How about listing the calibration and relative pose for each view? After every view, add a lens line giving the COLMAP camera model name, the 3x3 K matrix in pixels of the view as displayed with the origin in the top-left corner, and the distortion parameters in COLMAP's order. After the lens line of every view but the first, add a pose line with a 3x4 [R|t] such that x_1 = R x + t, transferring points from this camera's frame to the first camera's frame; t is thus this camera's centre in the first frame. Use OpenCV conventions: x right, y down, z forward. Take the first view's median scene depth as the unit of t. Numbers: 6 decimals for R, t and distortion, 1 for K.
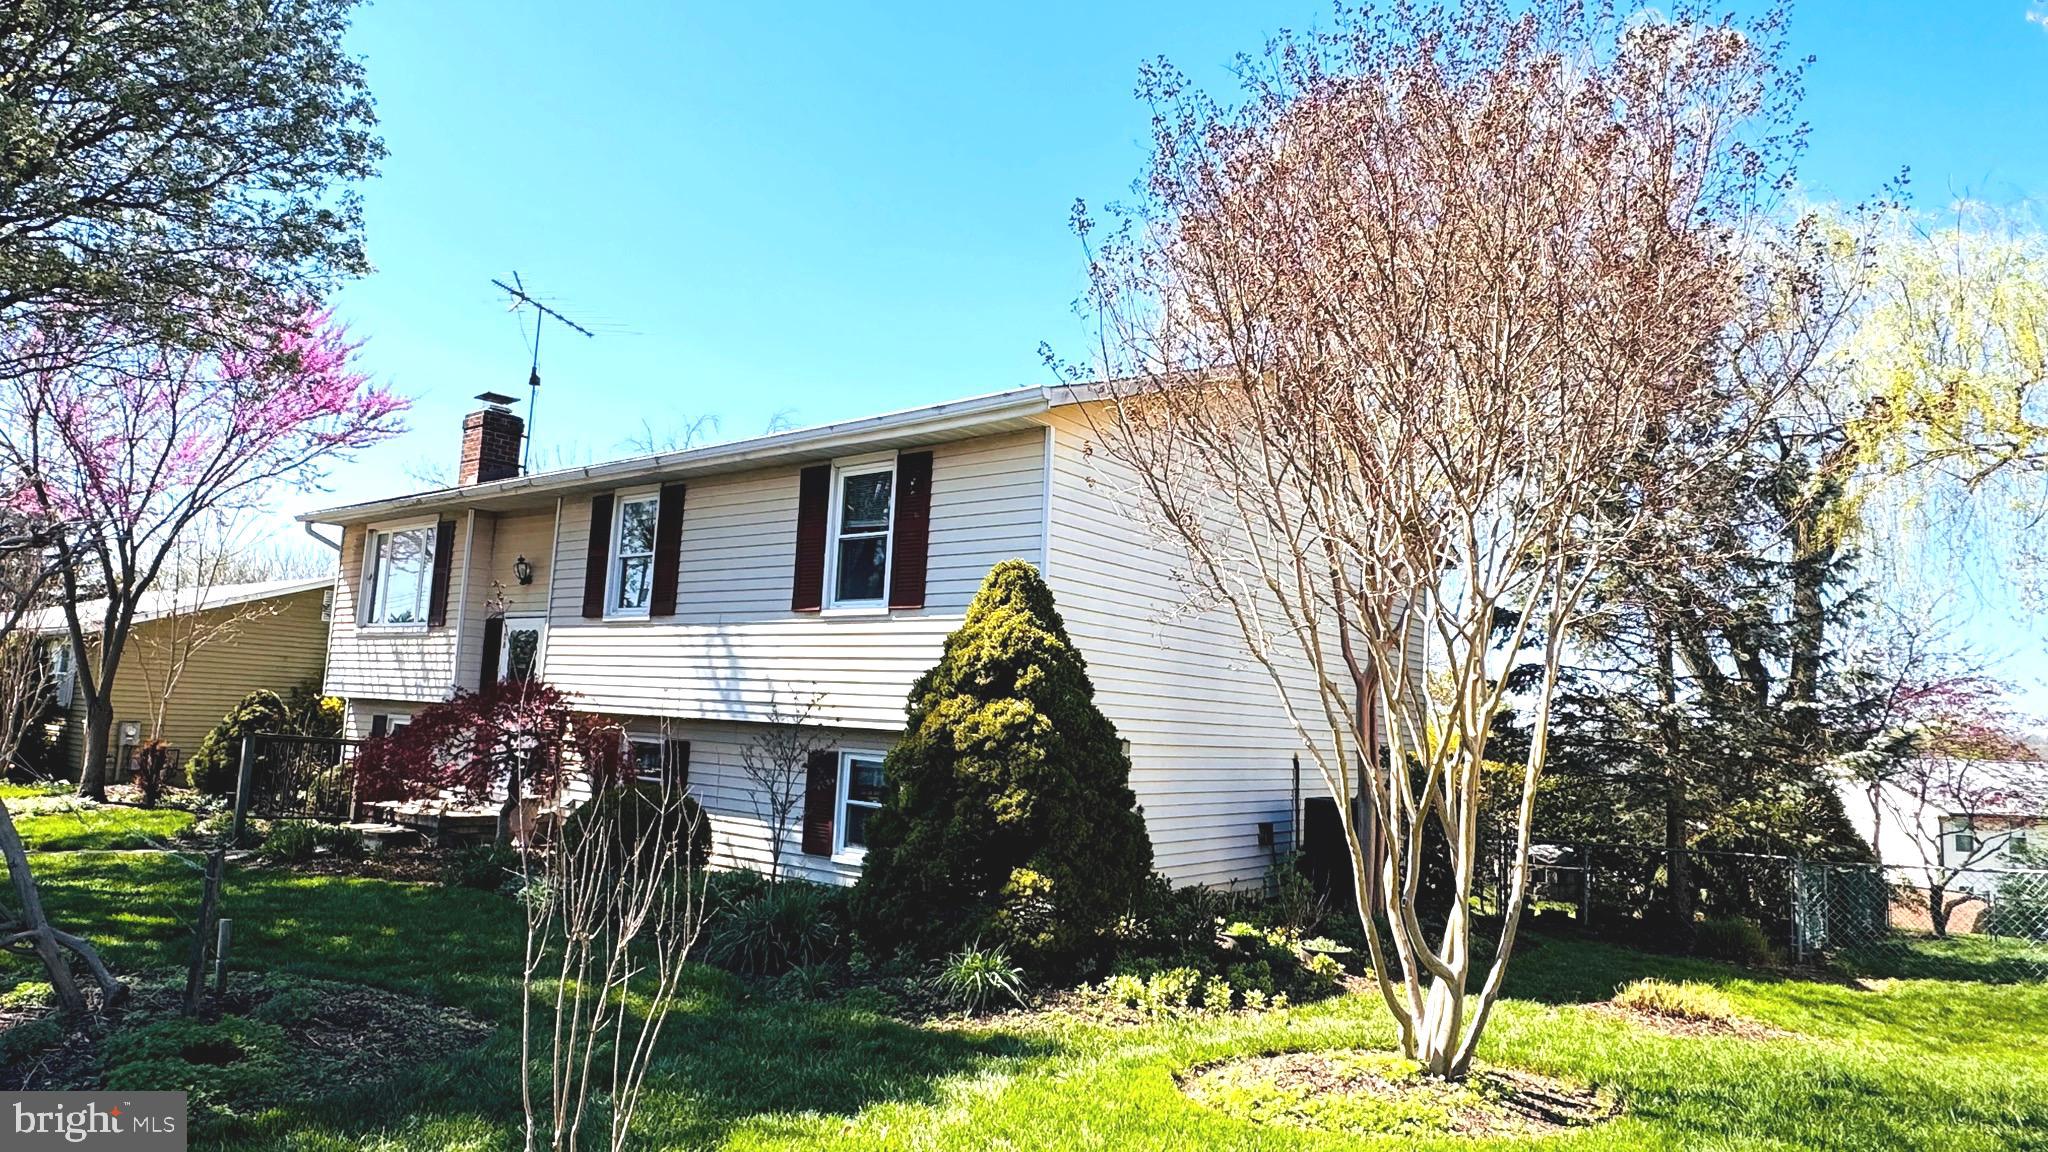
lens RADIAL K [[1227.9, 0, 1024.0], [0, 1227.9, 576.0], [0, 0, 1]] dist [0.000880, 0.000200]
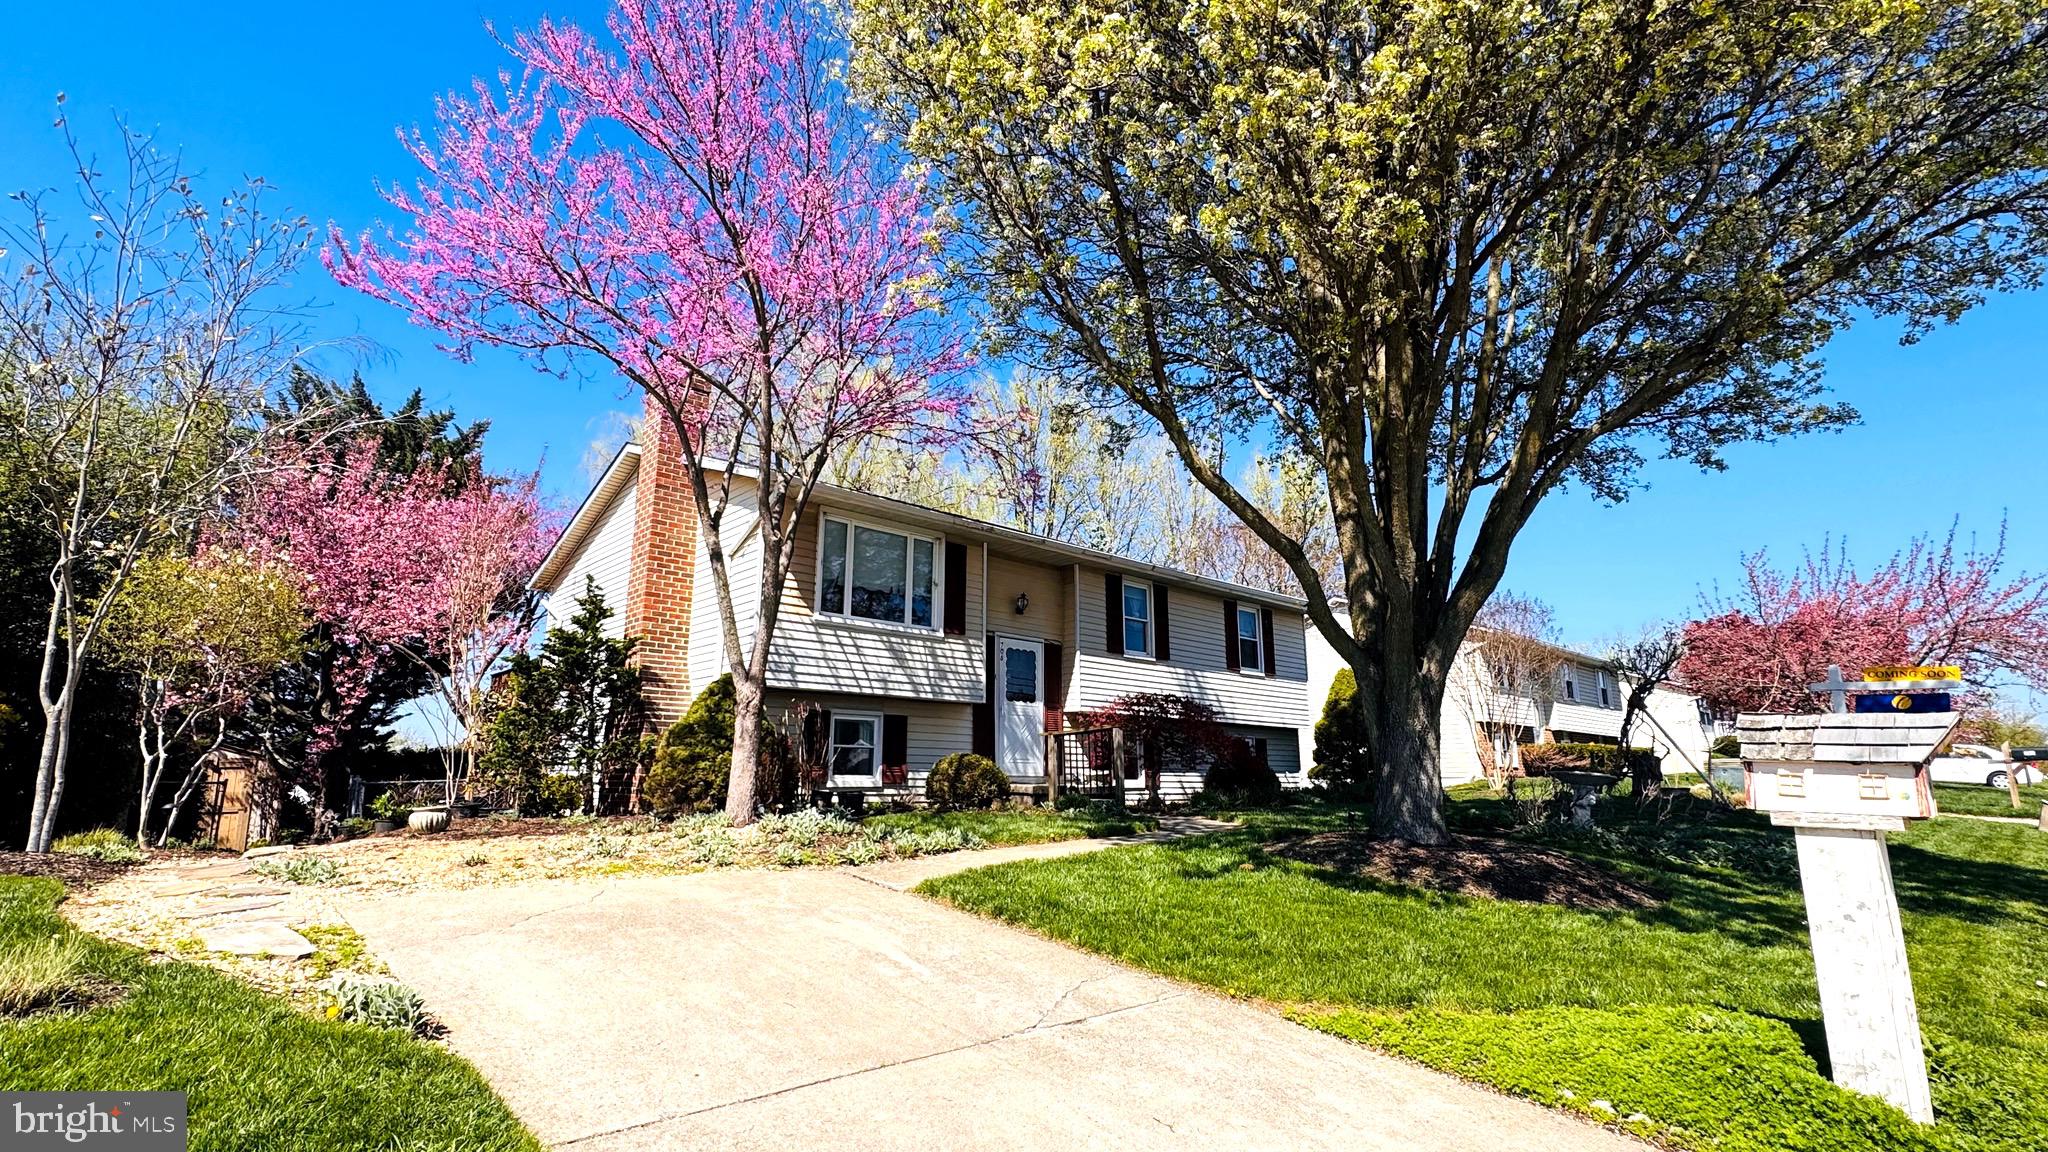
lens RADIAL K [[931.2, 0, 1007.7], [0, 931.2, 576.4], [0, 0, 1]] dist [0.001706, 0.000473]
pose [[0.168750, 0.150423, 0.974113, -1.630913], [-0.133984, 0.982614, -0.128525, 0.114561], [-0.976510, -0.108827, 0.185970, 0.977424]]
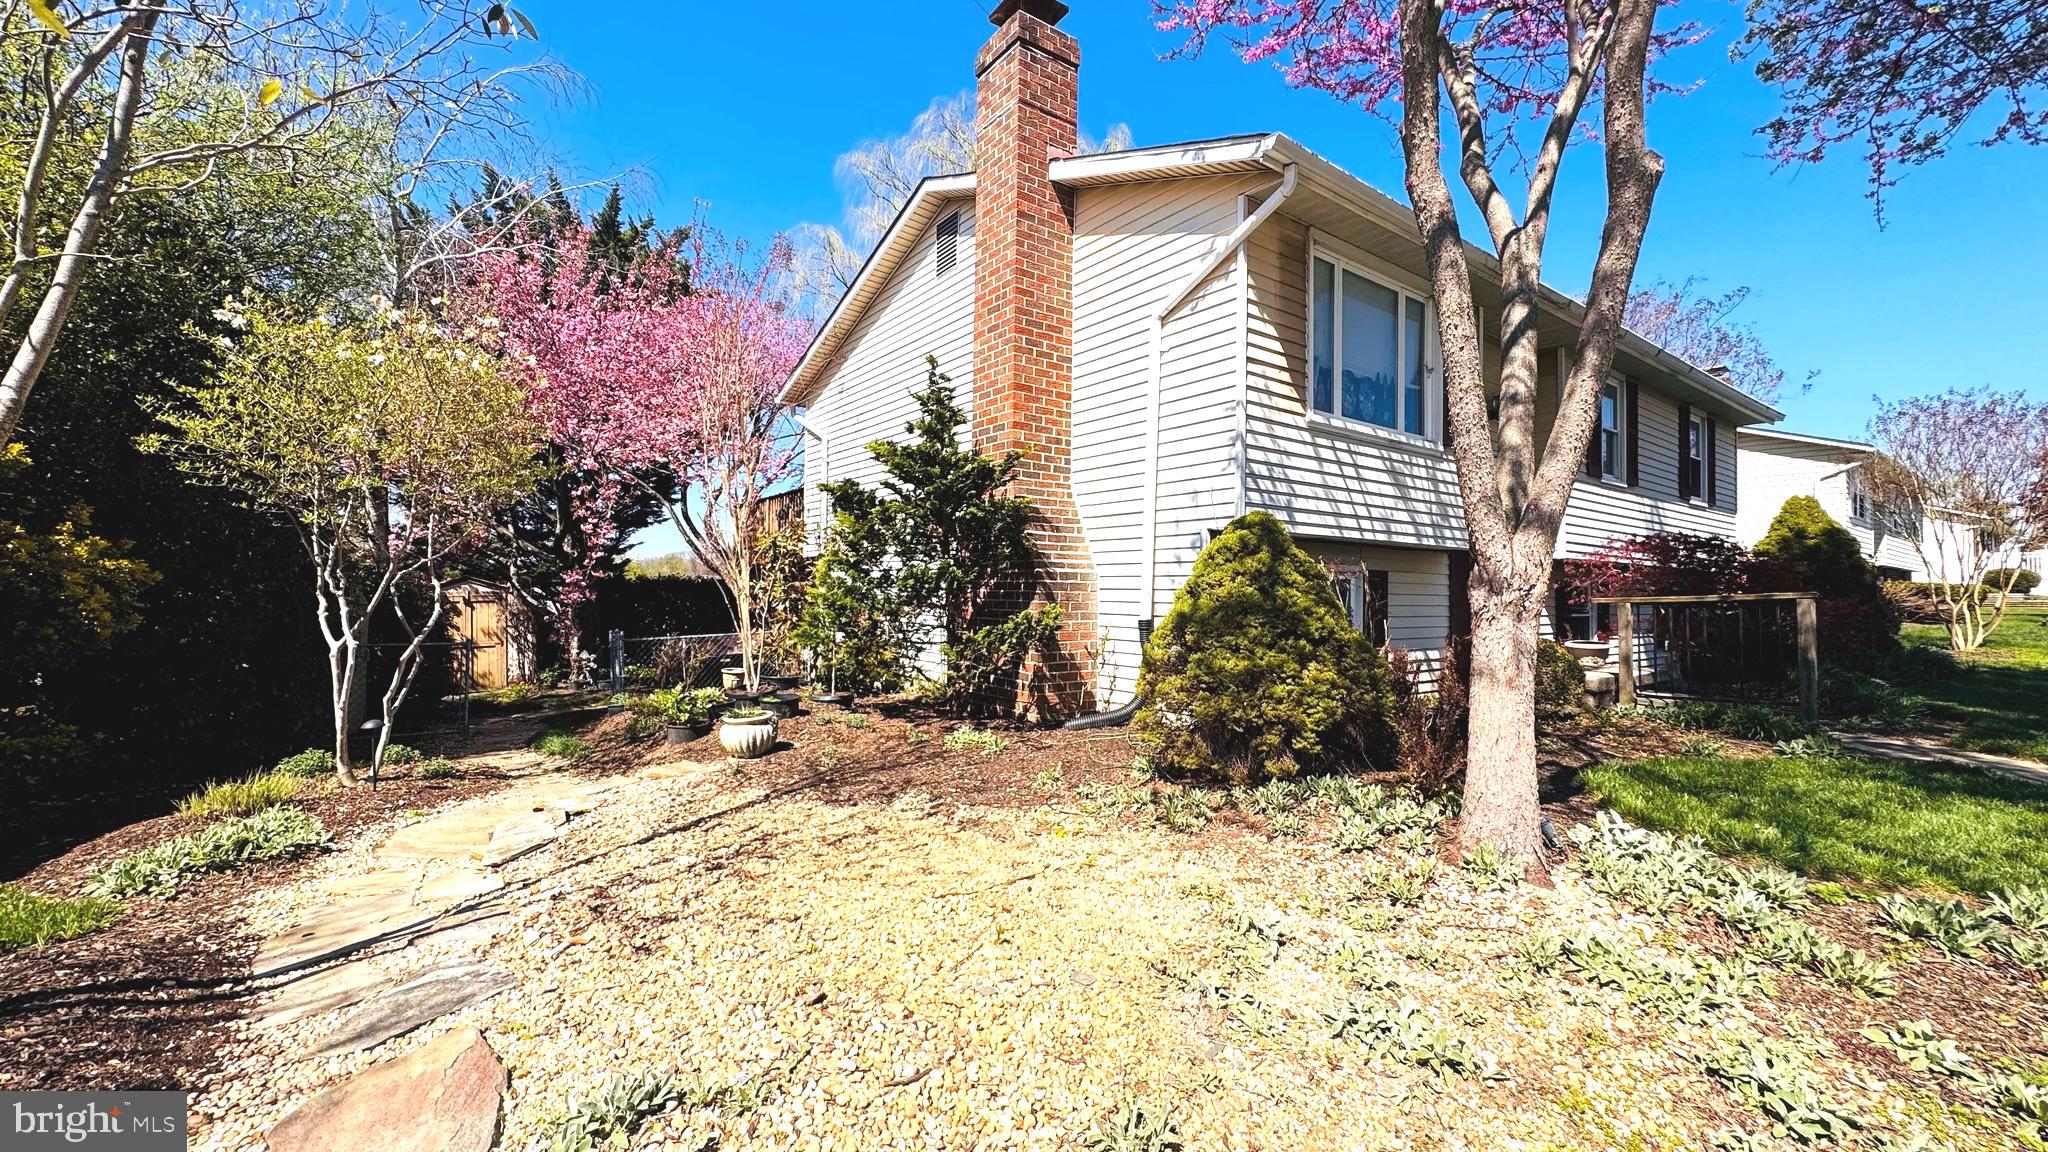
lens RADIAL K [[821.8, 0, 1024.0], [0, 821.8, 576.0], [0, 0, 1]] dist [-0.004301, -0.000091]
pose [[0.277501, -0.040423, 0.959875, -1.272848], [-0.134835, 0.987587, 0.080571, 0.139819], [-0.951216, -0.151783, 0.268606, 1.359634]]
